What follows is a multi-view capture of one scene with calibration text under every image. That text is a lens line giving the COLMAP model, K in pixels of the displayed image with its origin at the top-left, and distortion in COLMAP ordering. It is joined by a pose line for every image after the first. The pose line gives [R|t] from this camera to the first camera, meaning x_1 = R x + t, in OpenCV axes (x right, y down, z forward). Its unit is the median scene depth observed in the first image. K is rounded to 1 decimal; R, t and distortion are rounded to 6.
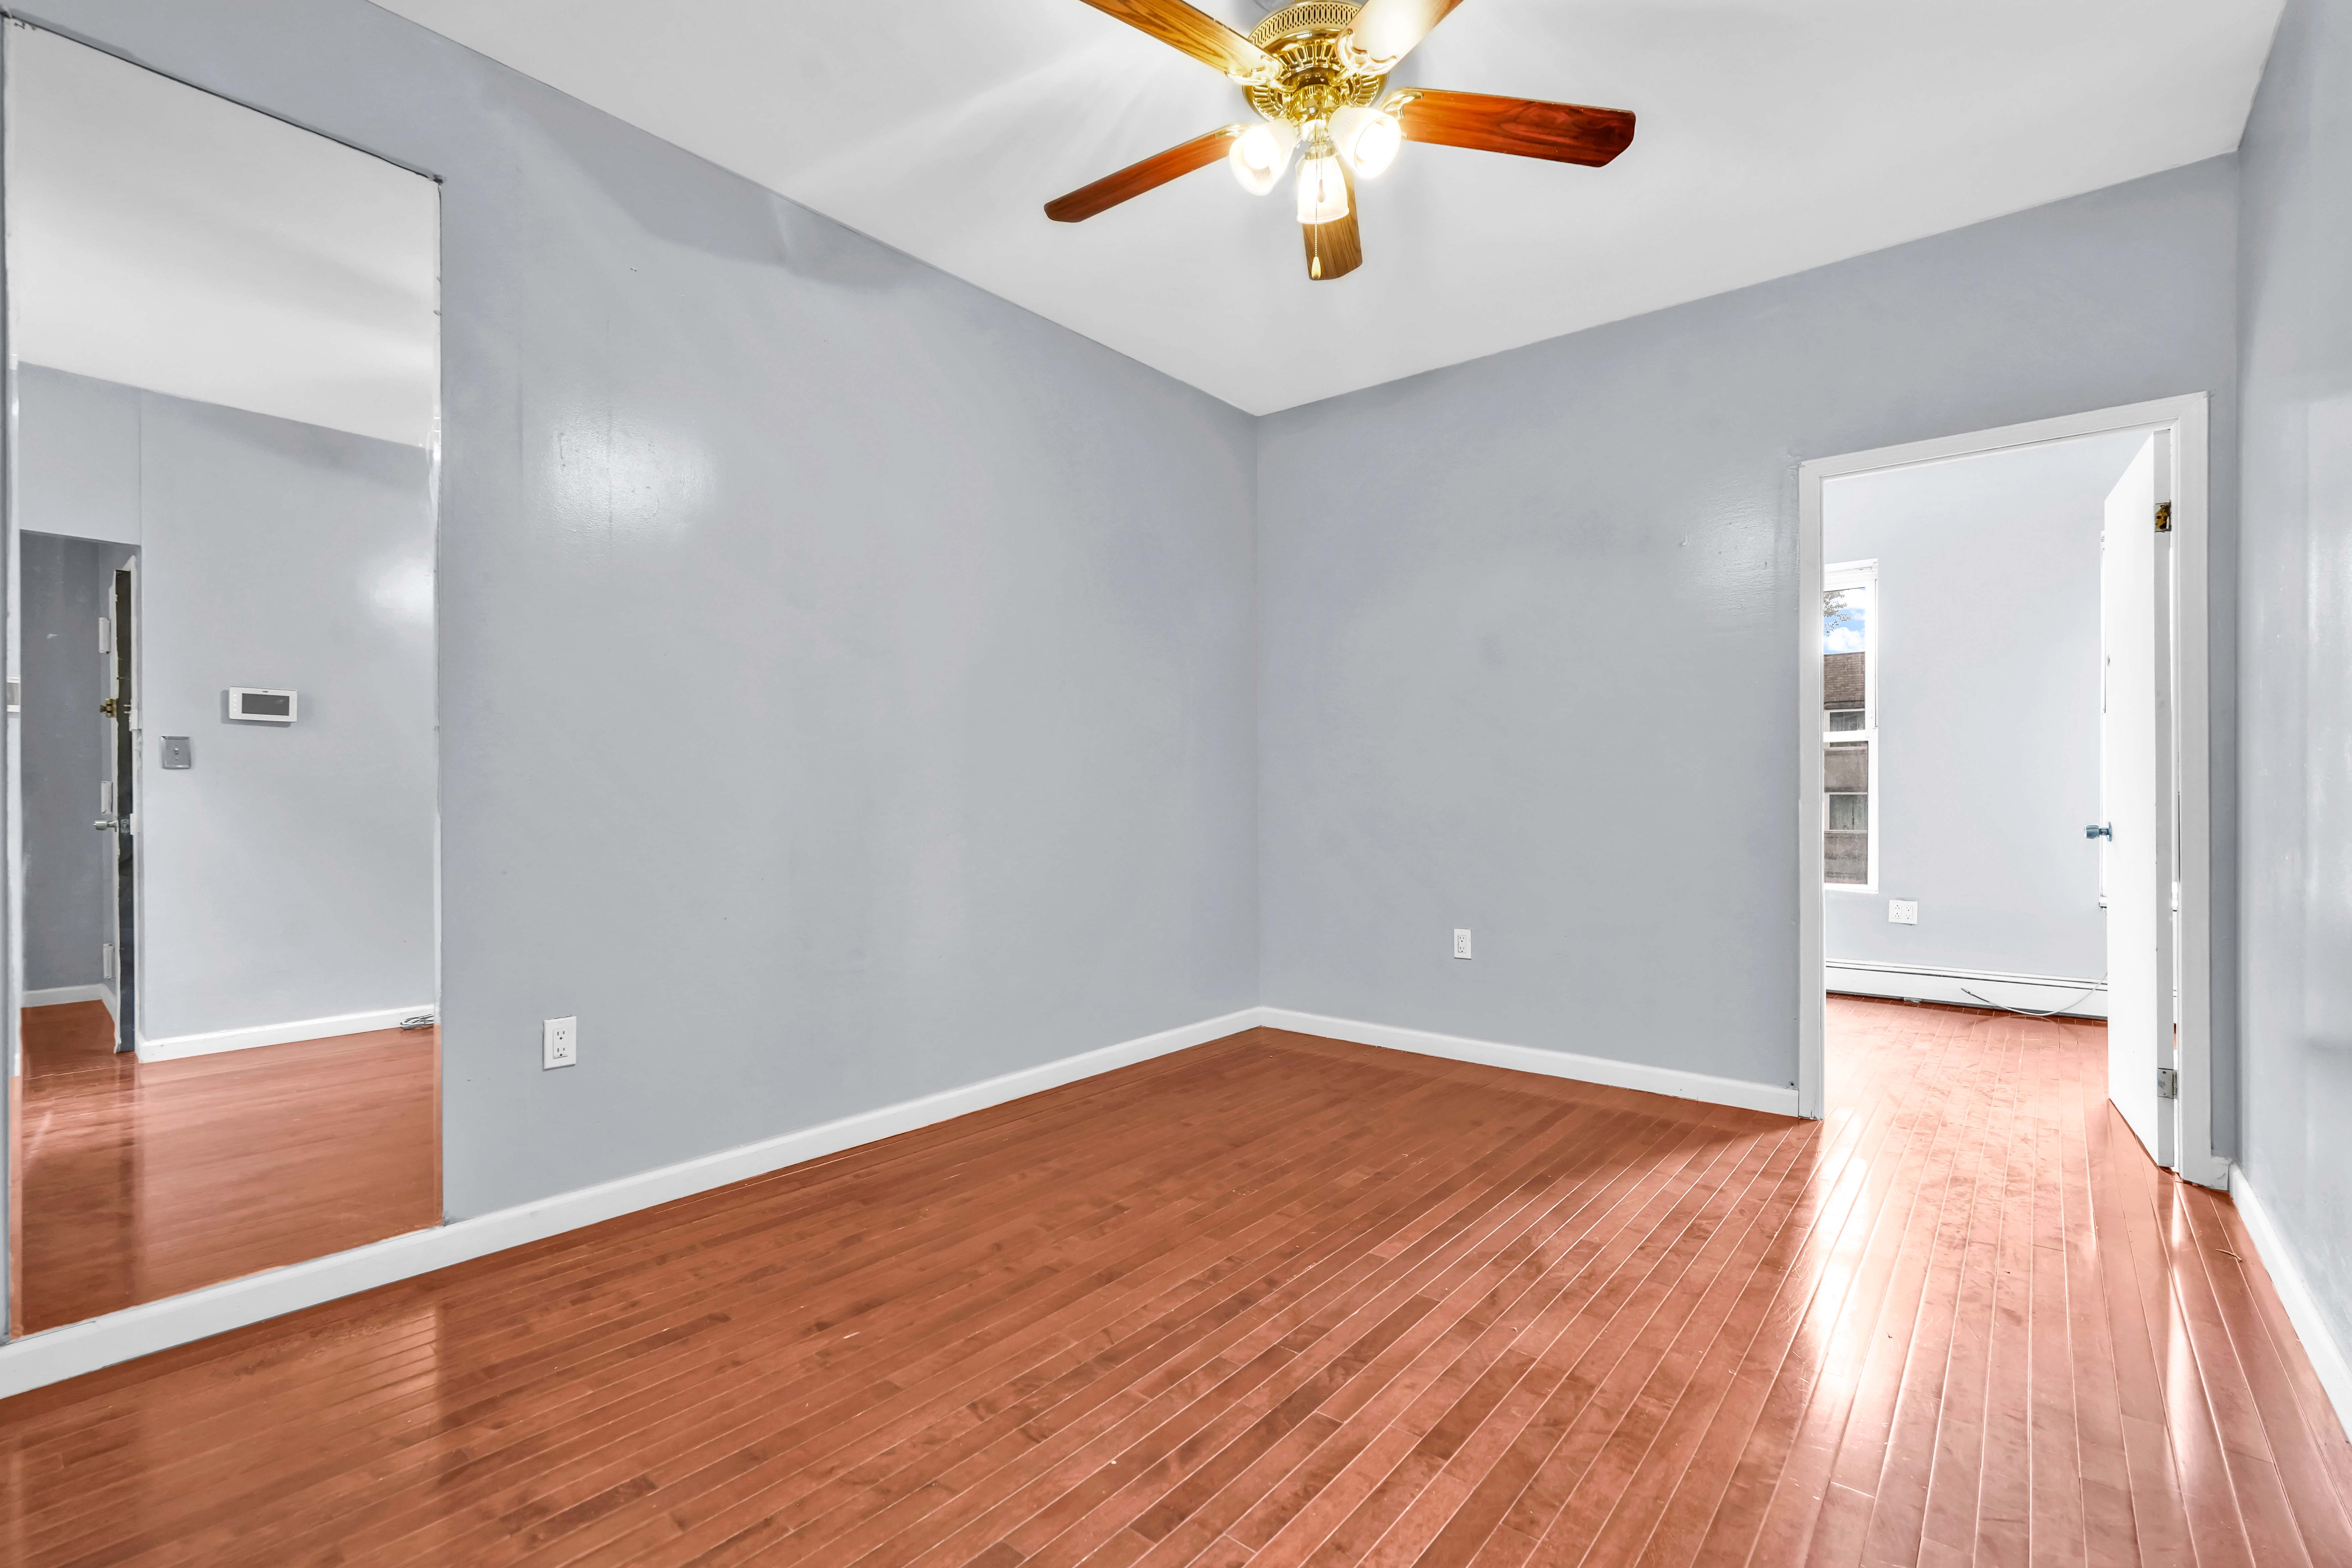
lens RADIAL K [[1047.5, 0, 1178.8], [0, 1047.5, 788.9], [0, 0, 1]] dist [-0.006937, 0.007741]
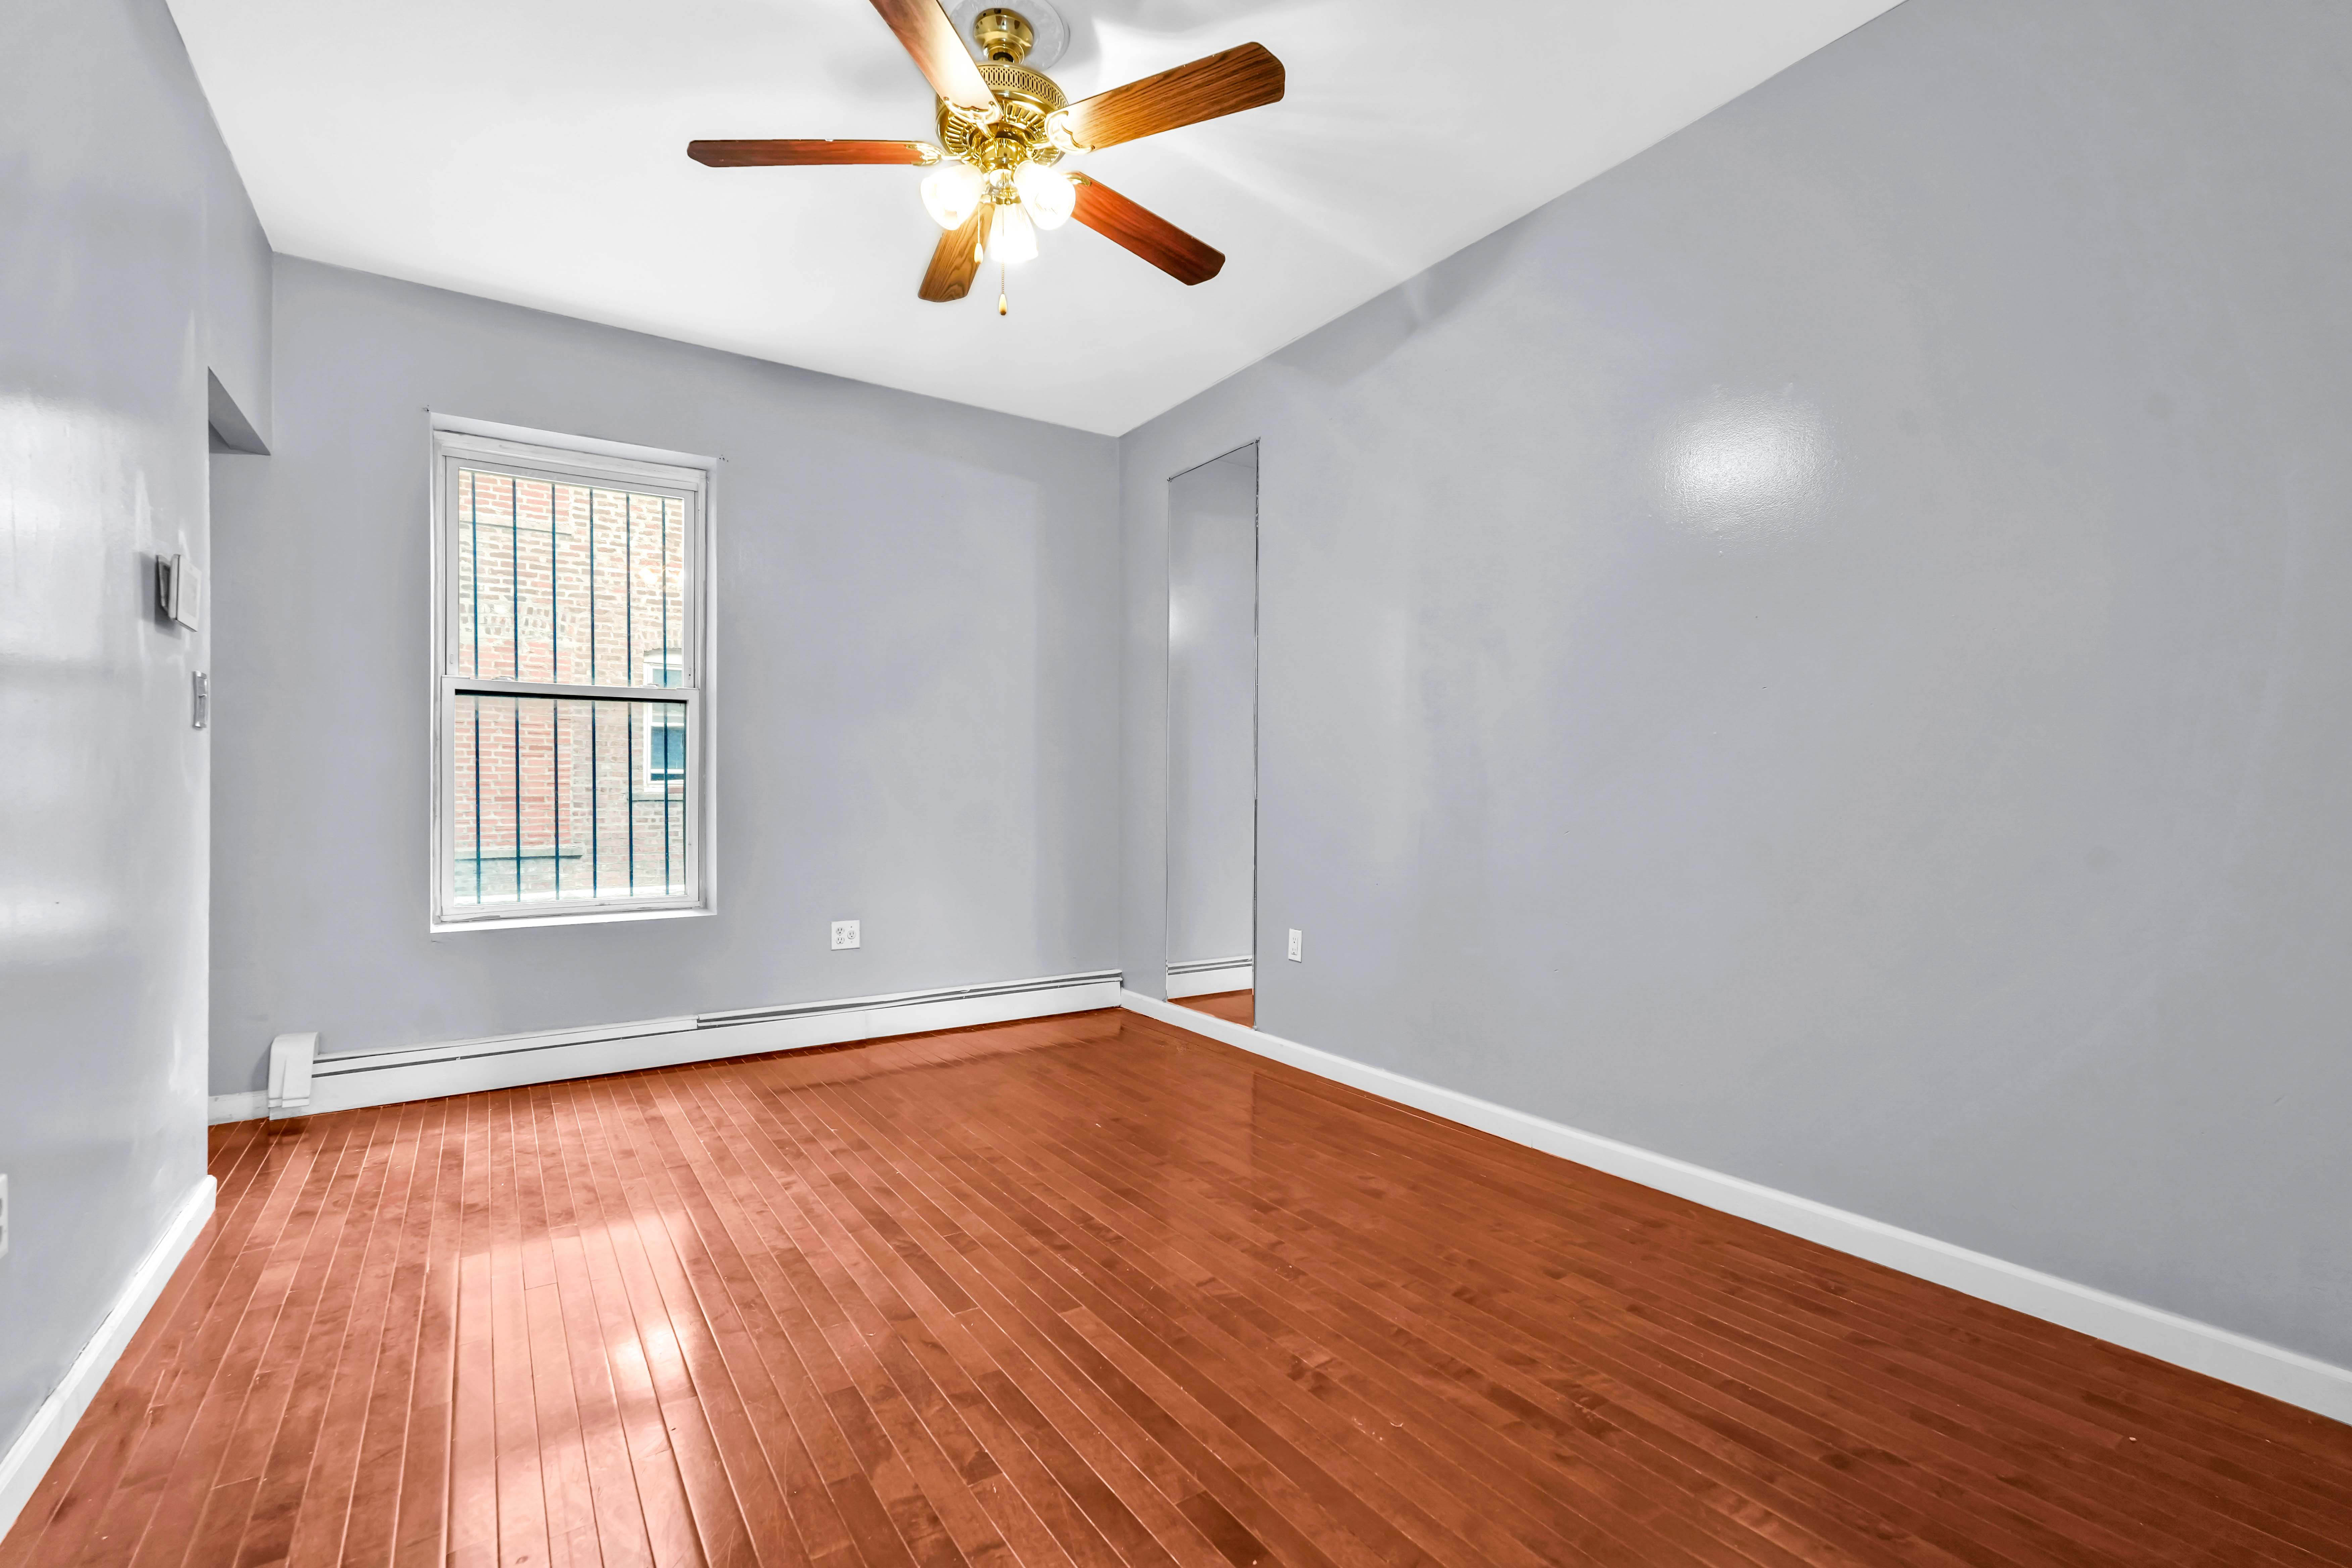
lens RADIAL K [[1047.5, 0, 1167.3], [0, 1047.5, 779.3], [0, 0, 1]] dist [-0.006937, 0.007741]
pose [[-0.293267, -0.009830, -0.955980, 1.002090], [0.006446, 0.999904, -0.012259, 0.011192], [0.956009, -0.009757, -0.293176, 1.323940]]
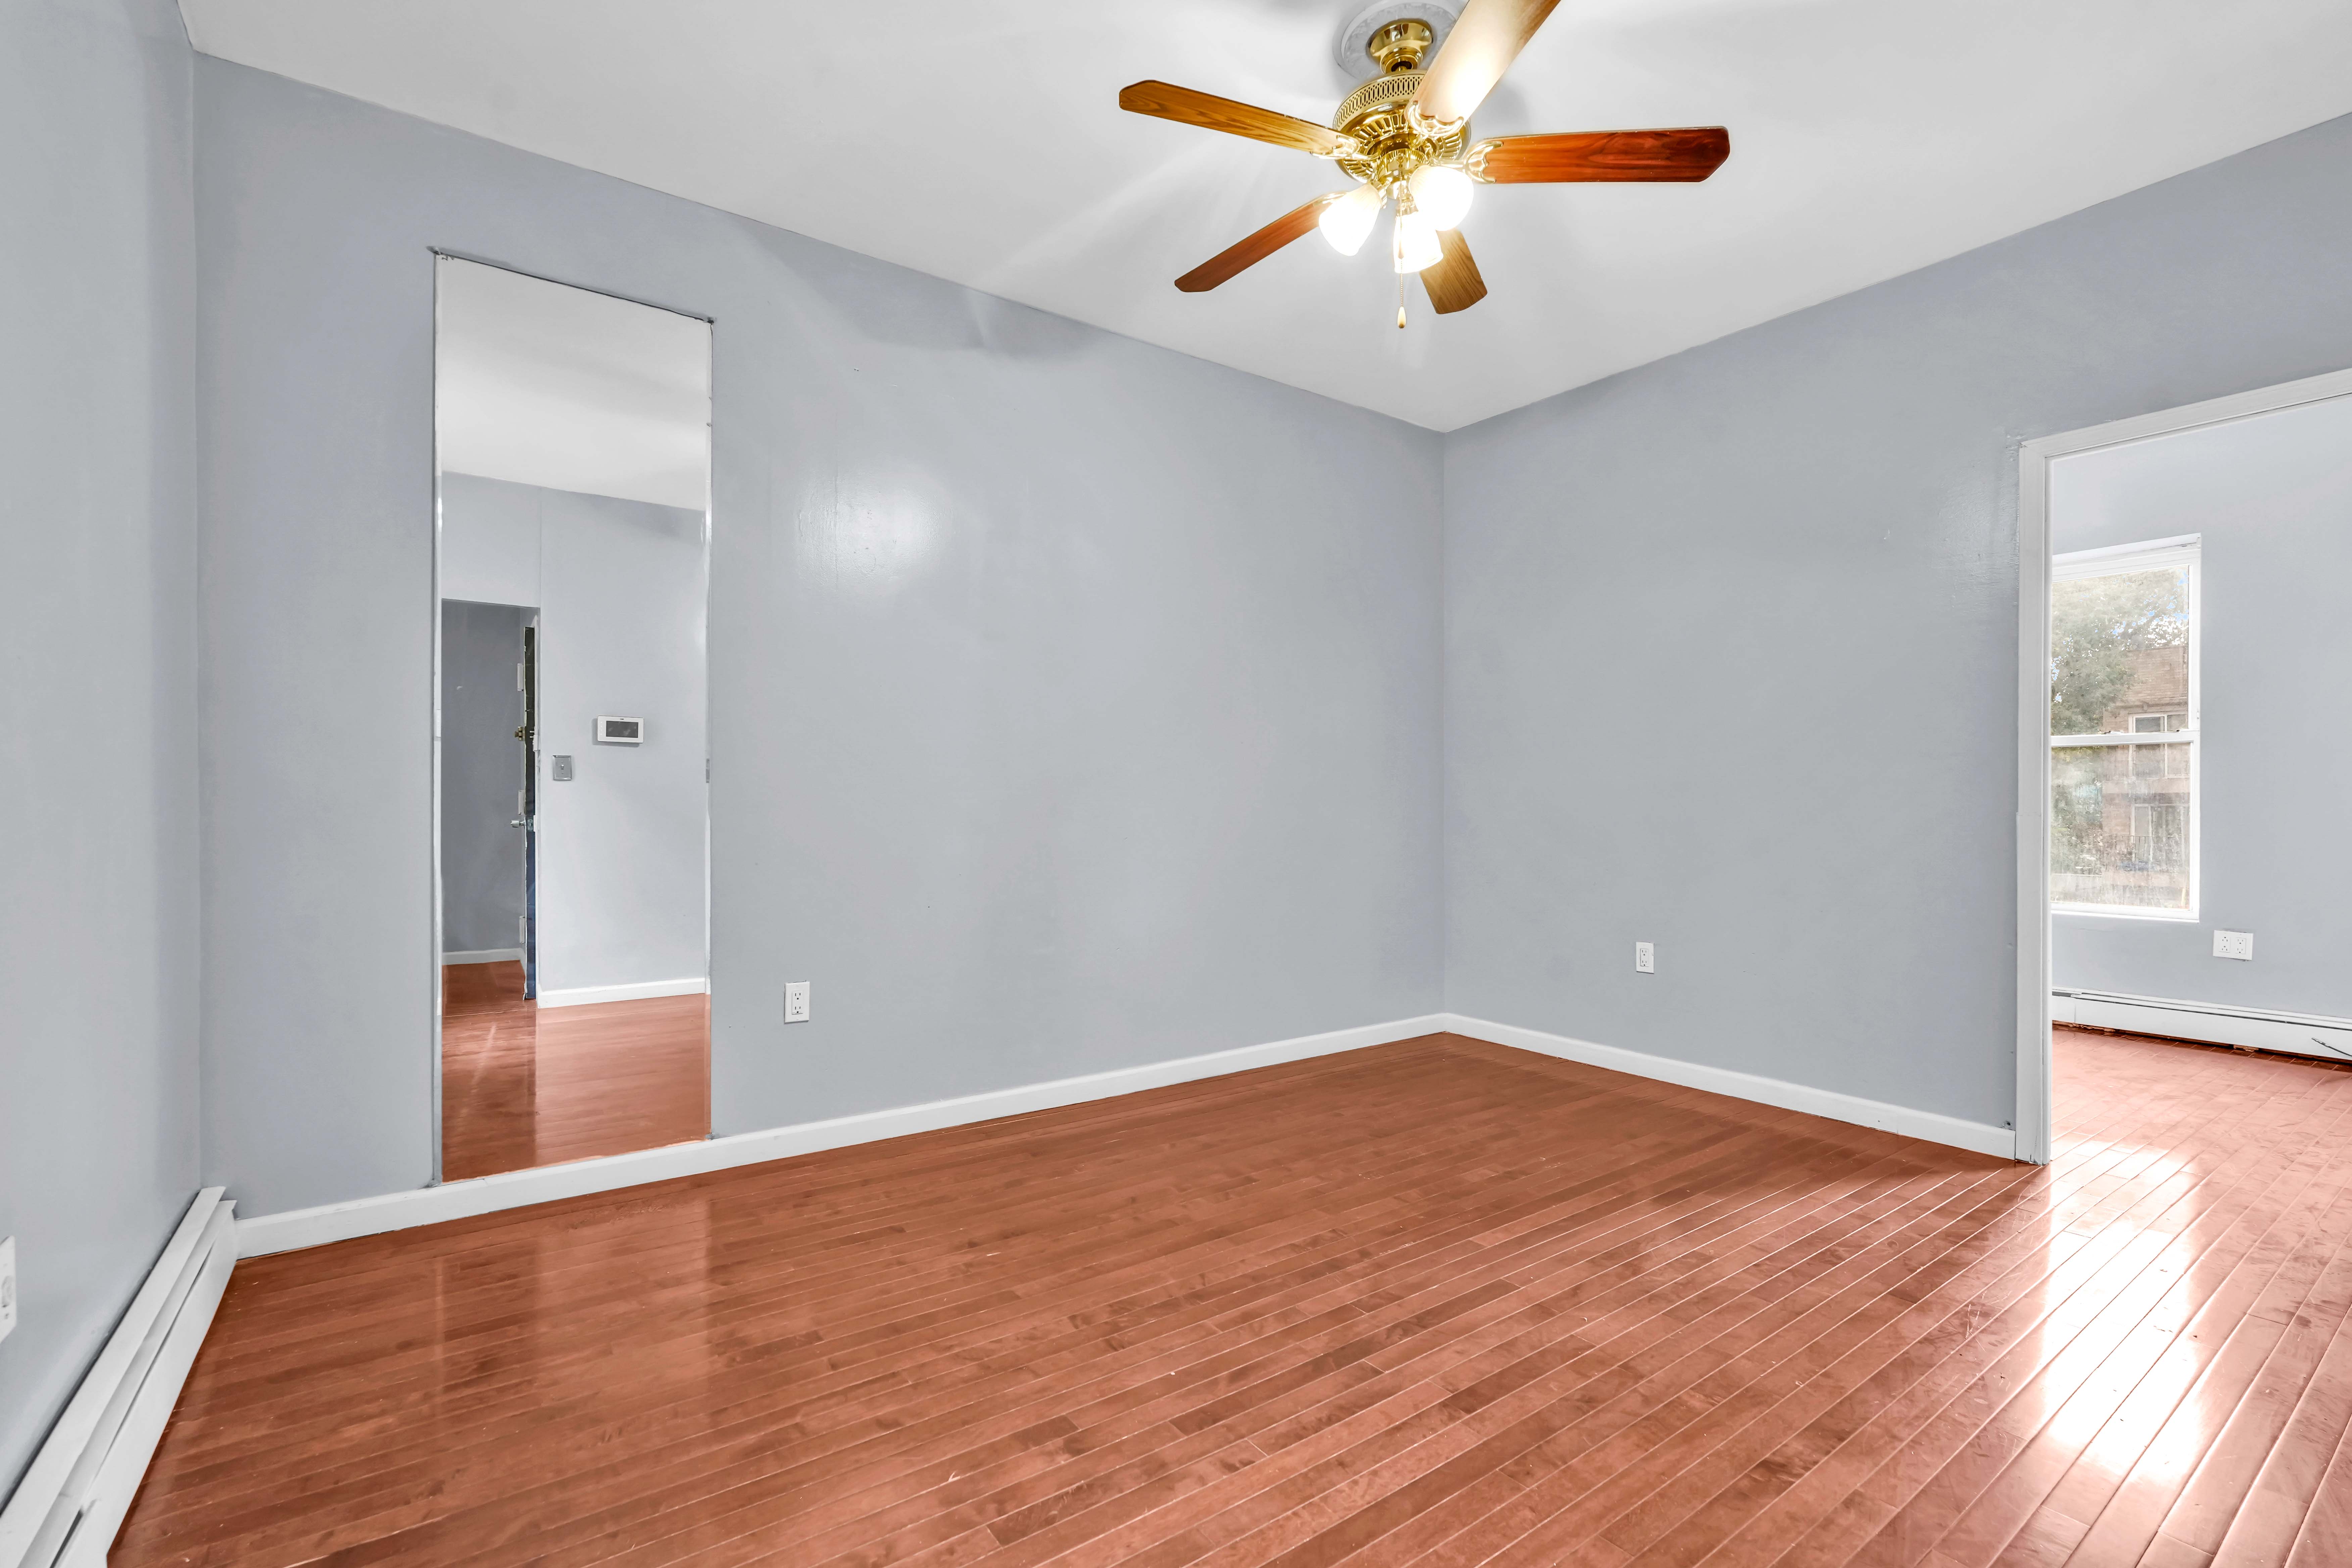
lens RADIAL K [[1047.5, 0, 1185.8], [0, 1047.5, 795.4], [0, 0, 1]] dist [-0.006937, 0.007741]
pose [[0.969480, 0.002254, -0.245158, 0.161989], [-0.002728, 0.999995, -0.001594, -0.001040], [0.245153, 0.002214, 0.969482, -0.090720]]
